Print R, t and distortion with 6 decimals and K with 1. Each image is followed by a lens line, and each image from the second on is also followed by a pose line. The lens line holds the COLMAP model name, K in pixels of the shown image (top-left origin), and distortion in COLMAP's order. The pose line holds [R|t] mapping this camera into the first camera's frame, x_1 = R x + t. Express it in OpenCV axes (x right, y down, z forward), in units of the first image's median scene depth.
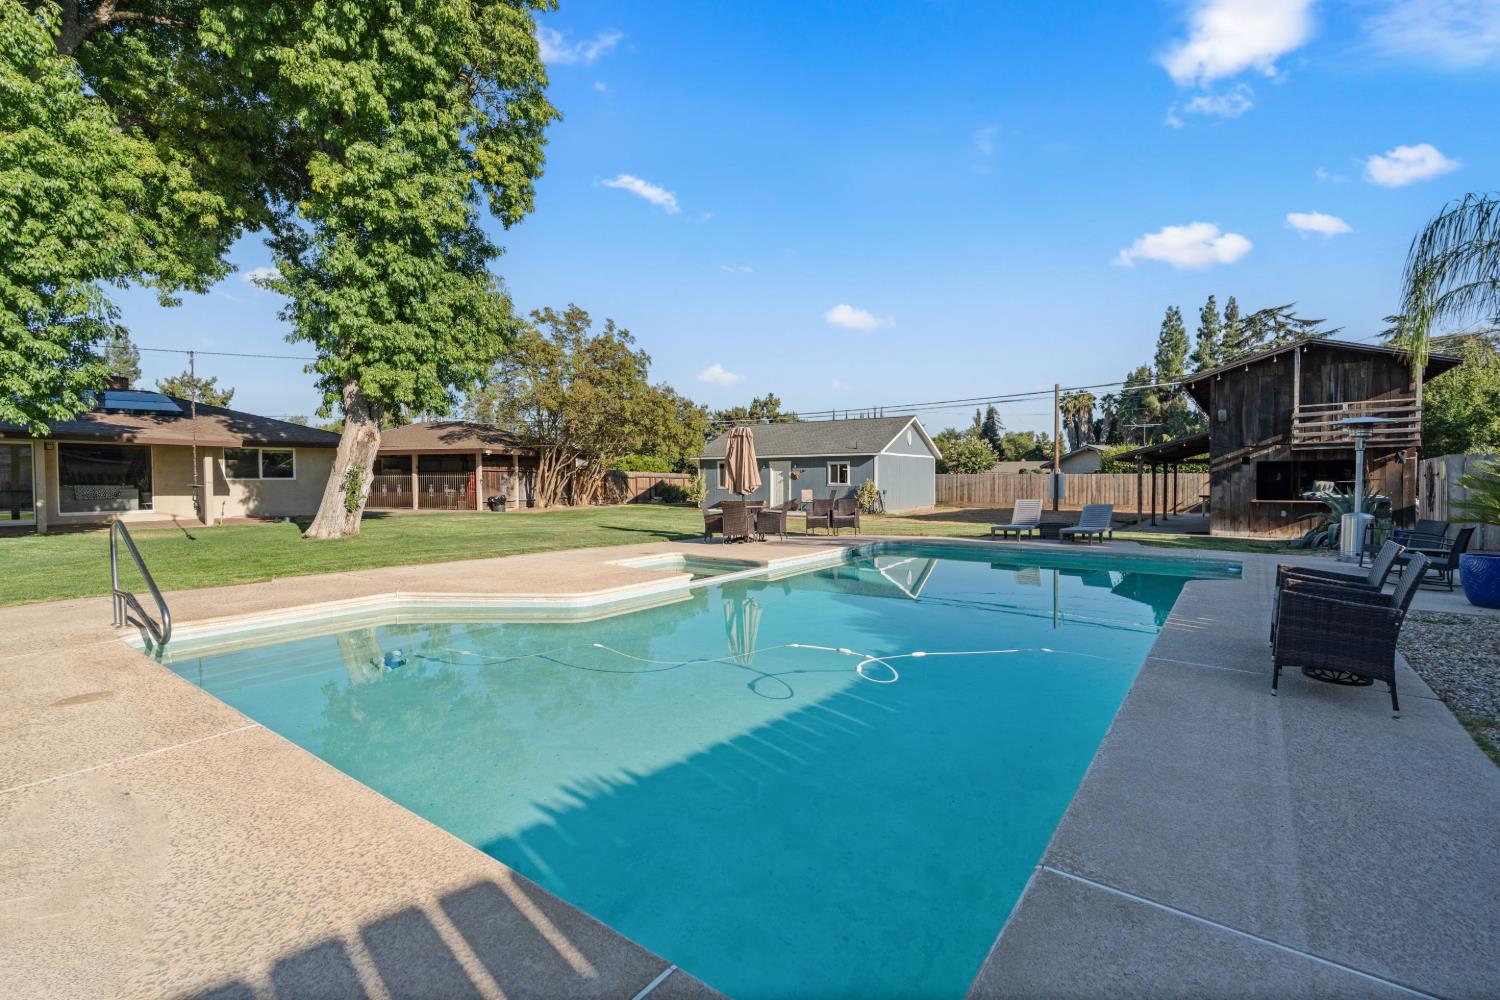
lens RADIAL K [[672.7, 0, 750.0], [0, 672.7, 500.0], [0, 0, 1]] dist [-0.013397, 0.006718]
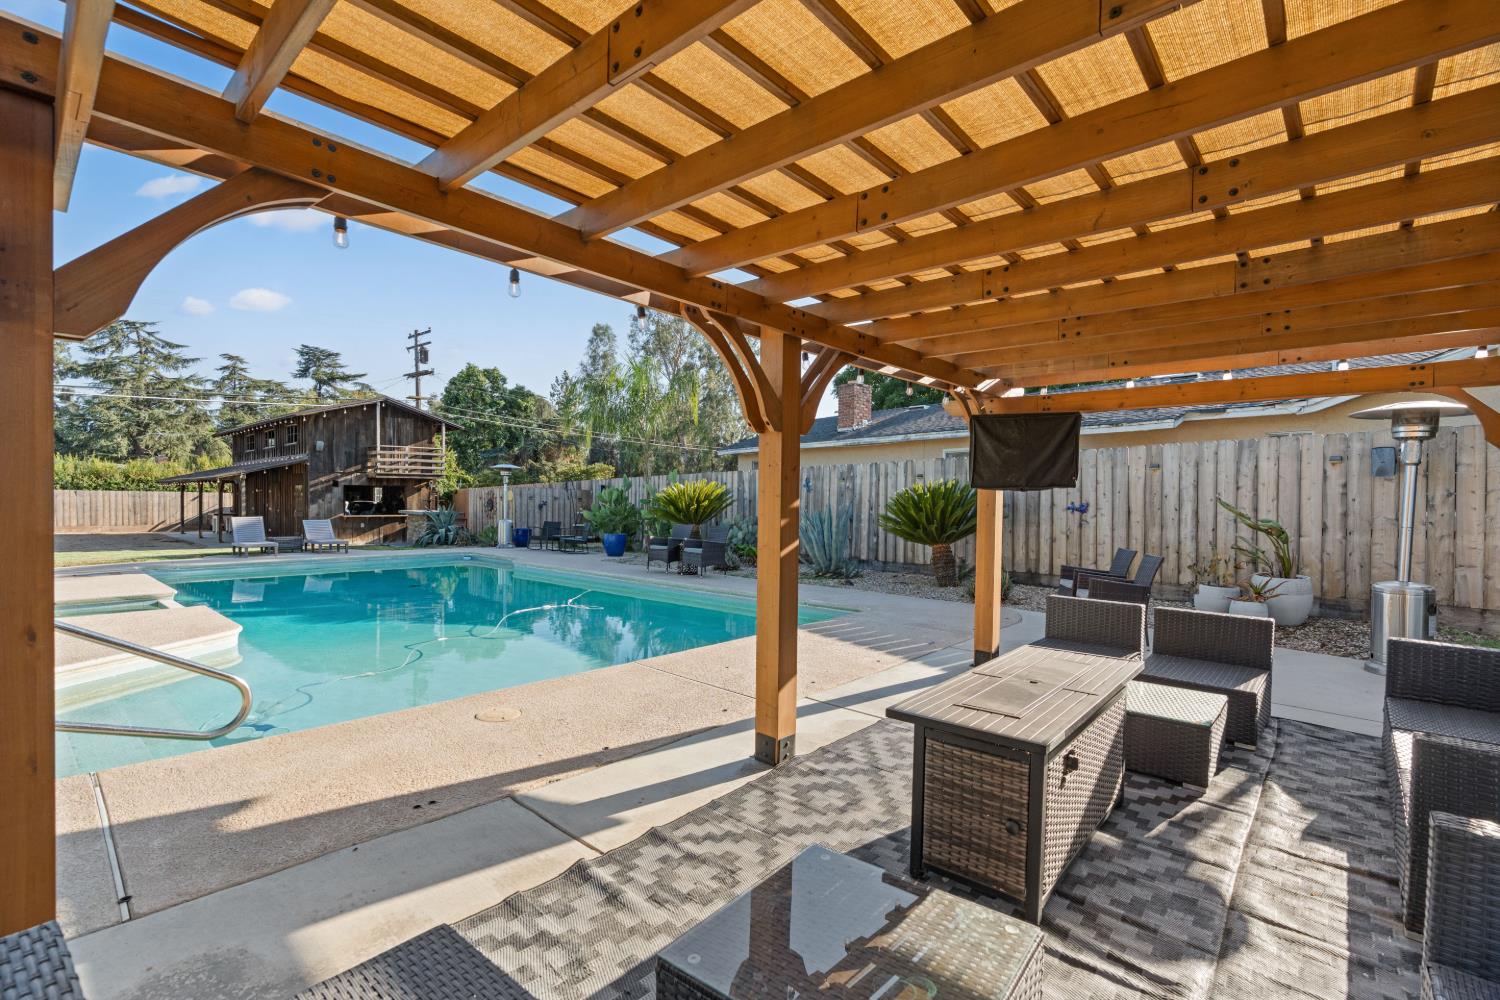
lens RADIAL K [[686.2, 0, 745.9], [0, 686.2, 505.4], [0, 0, 1]] dist [-0.000450, 0.000915]
pose [[0.100552, 0.001326, 0.994931, -0.270224], [0.020582, 0.999782, -0.003413, 0.000800], [-0.994719, 0.020820, 0.100503, 0.067714]]
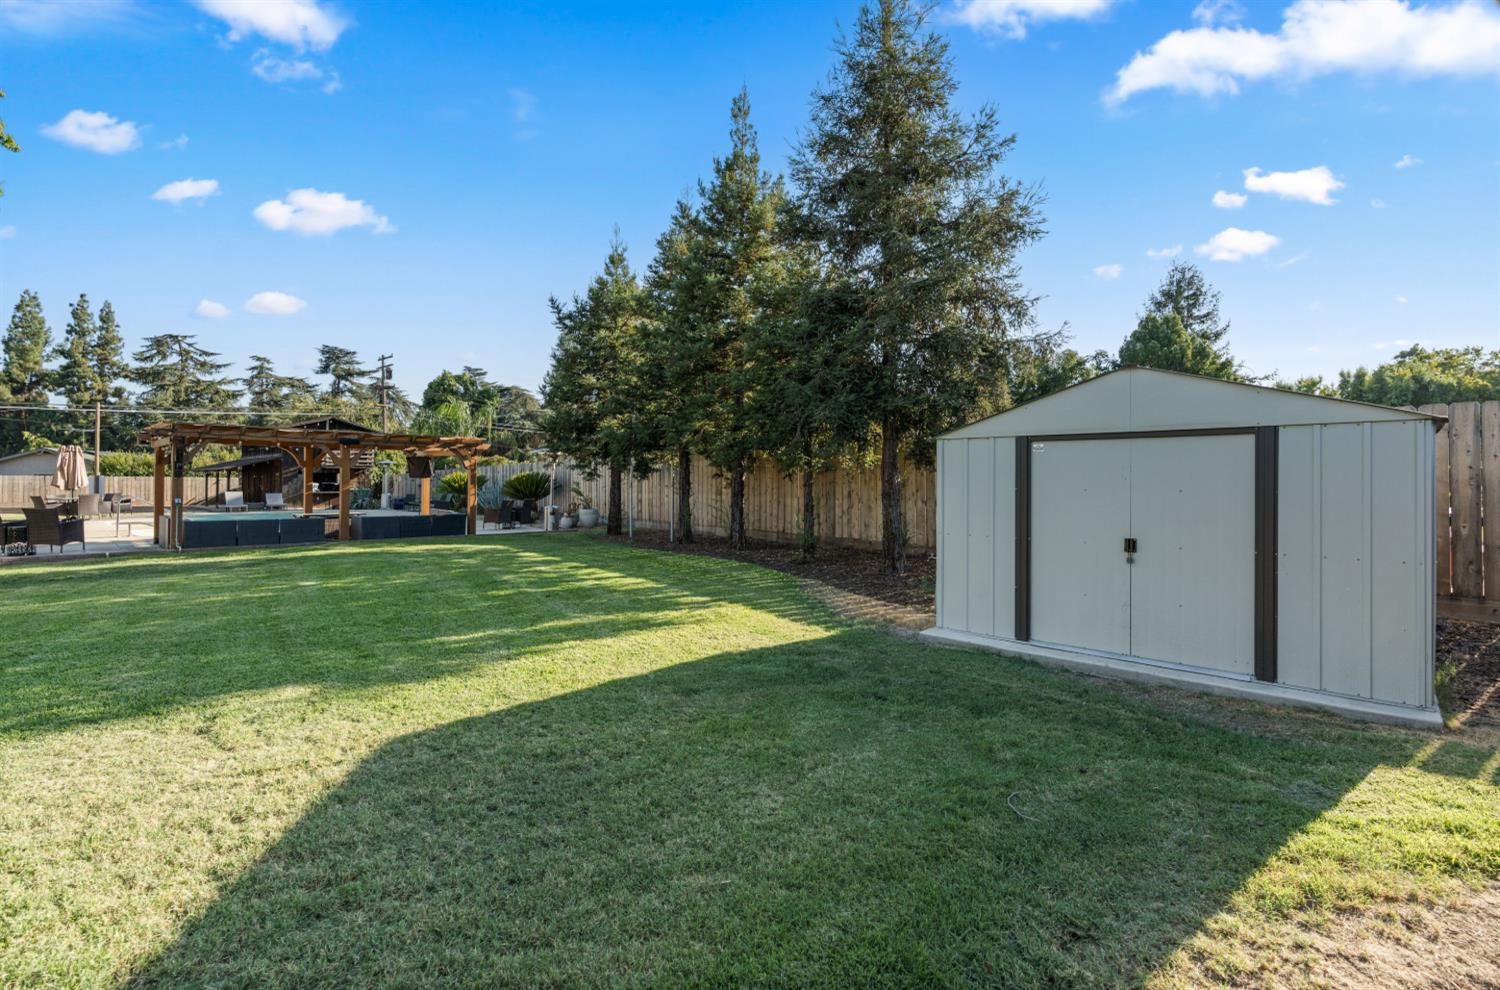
lens RADIAL K [[681.4, 0, 763.9], [0, 681.4, 471.1], [0, 0, 1]] dist [0.000795, -0.000347]
pose [[0.116712, 0.020323, 0.992958, -0.647406], [0.026259, 0.999378, -0.023541, 0.012712], [-0.992819, 0.028821, 0.116106, -0.347054]]
